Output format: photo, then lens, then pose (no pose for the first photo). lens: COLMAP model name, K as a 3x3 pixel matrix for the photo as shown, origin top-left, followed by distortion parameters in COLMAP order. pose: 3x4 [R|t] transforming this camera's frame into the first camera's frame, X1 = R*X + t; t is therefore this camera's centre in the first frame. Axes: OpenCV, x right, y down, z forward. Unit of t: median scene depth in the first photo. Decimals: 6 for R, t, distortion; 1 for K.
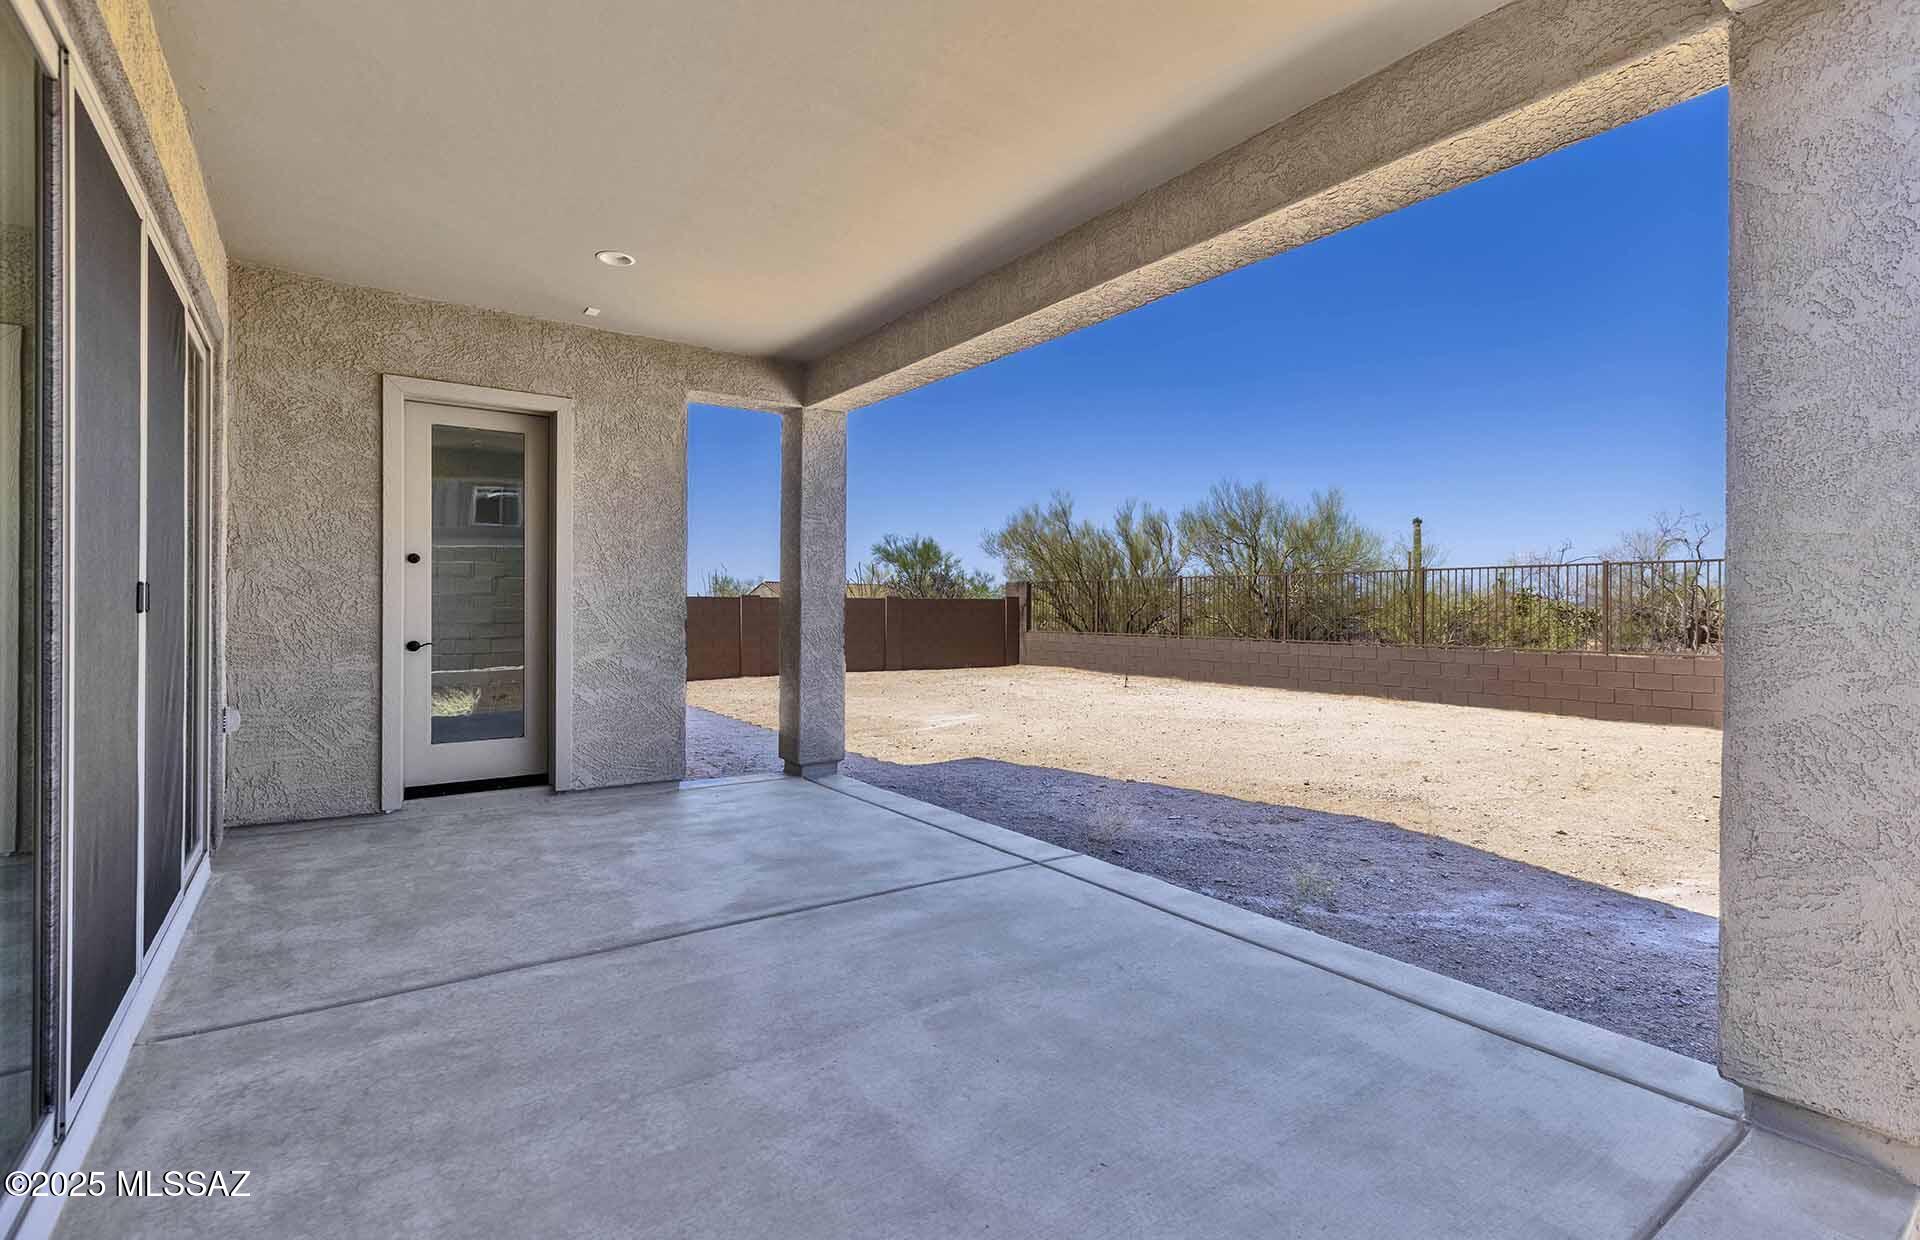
lens RADIAL K [[892.1, 0, 968.5], [0, 892.1, 611.4], [0, 0, 1]] dist [0.000574, -0.001999]
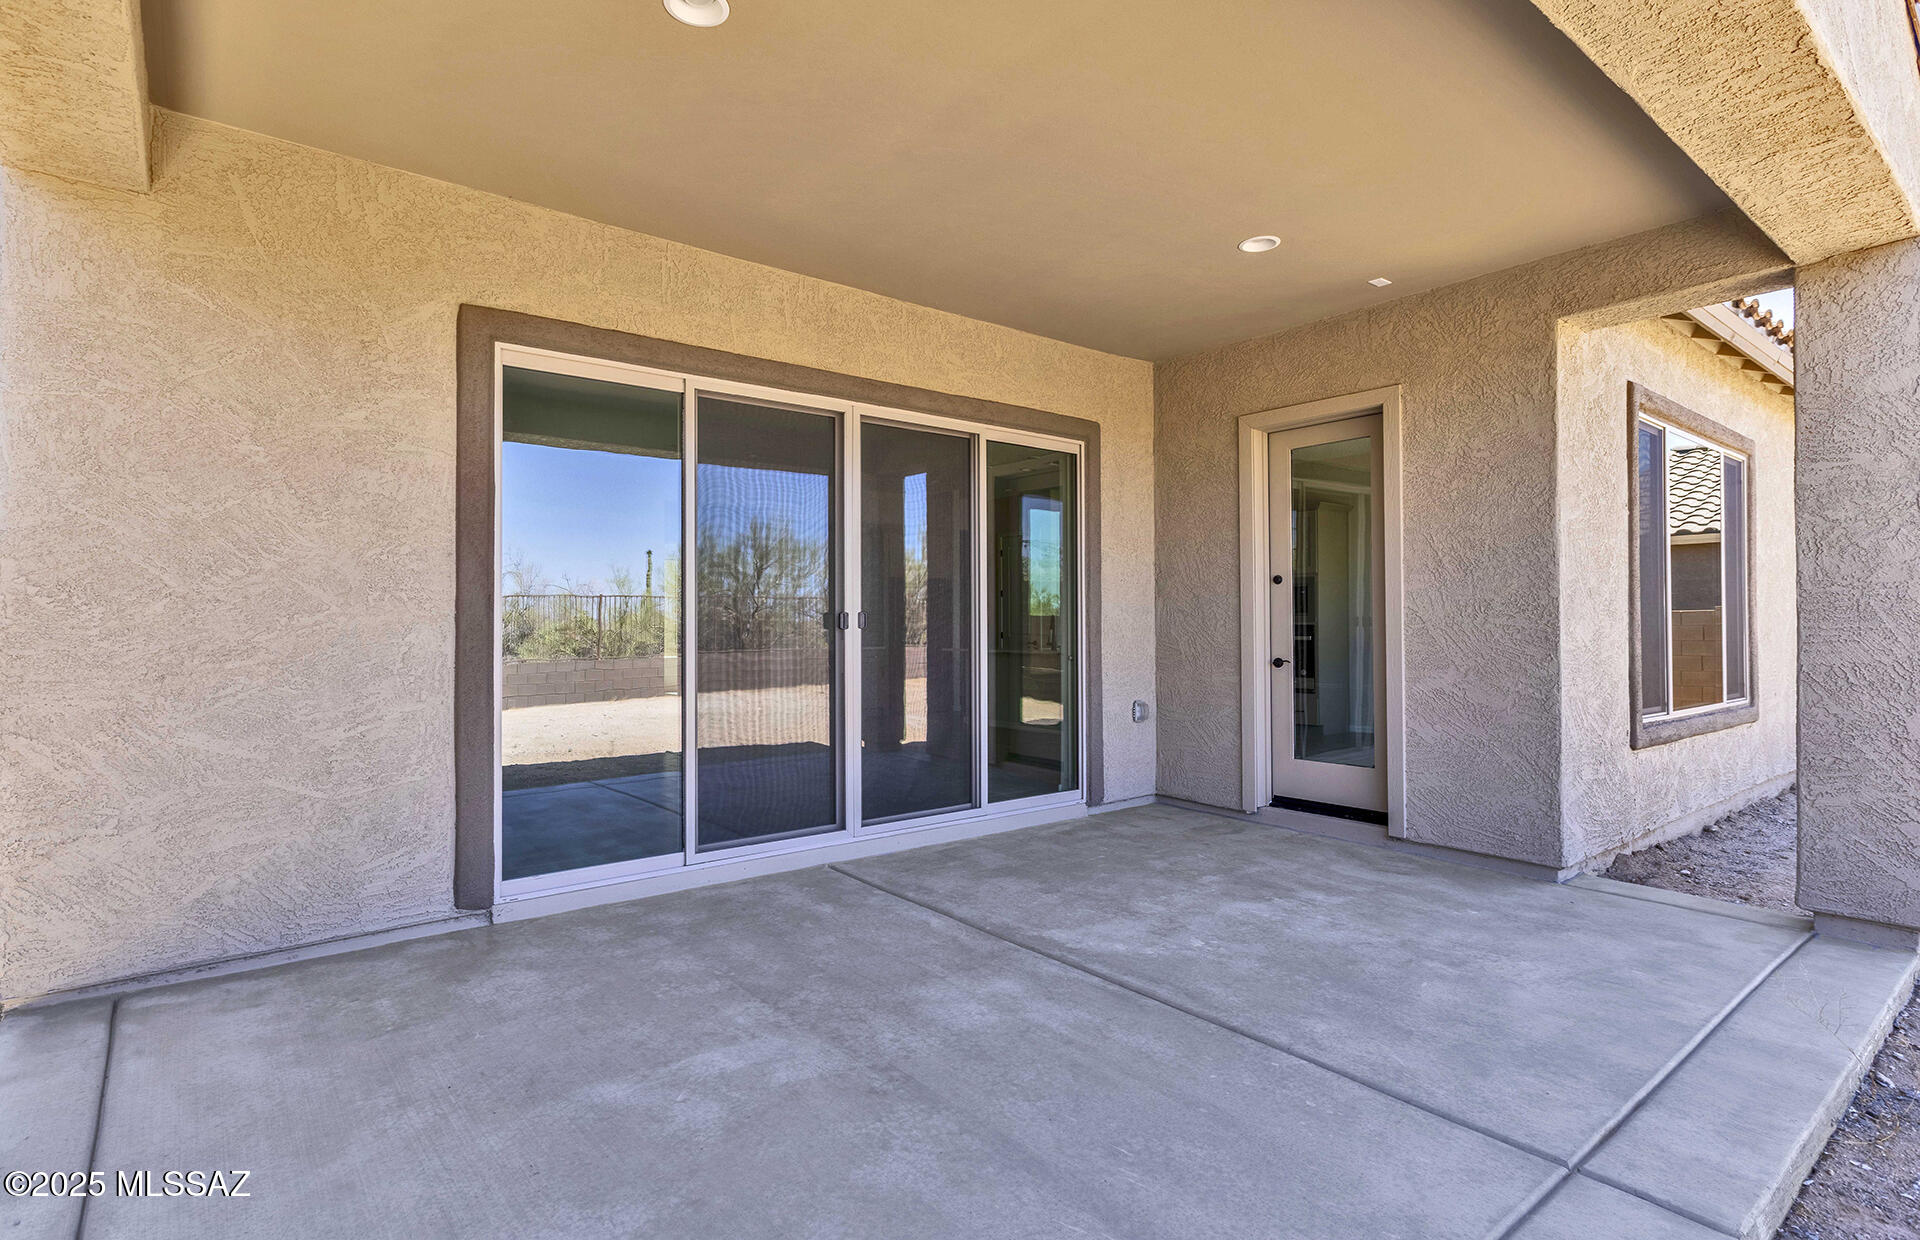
lens RADIAL K [[975.5, 0, 962.1], [0, 975.5, 615.3], [0, 0, 1]] dist [-0.001248, 0.000701]
pose [[0.019848, -0.014494, -0.999698, 0.692433], [-0.003283, 0.999889, -0.014562, 0.000987], [0.999798, 0.003572, 0.019798, 0.792677]]
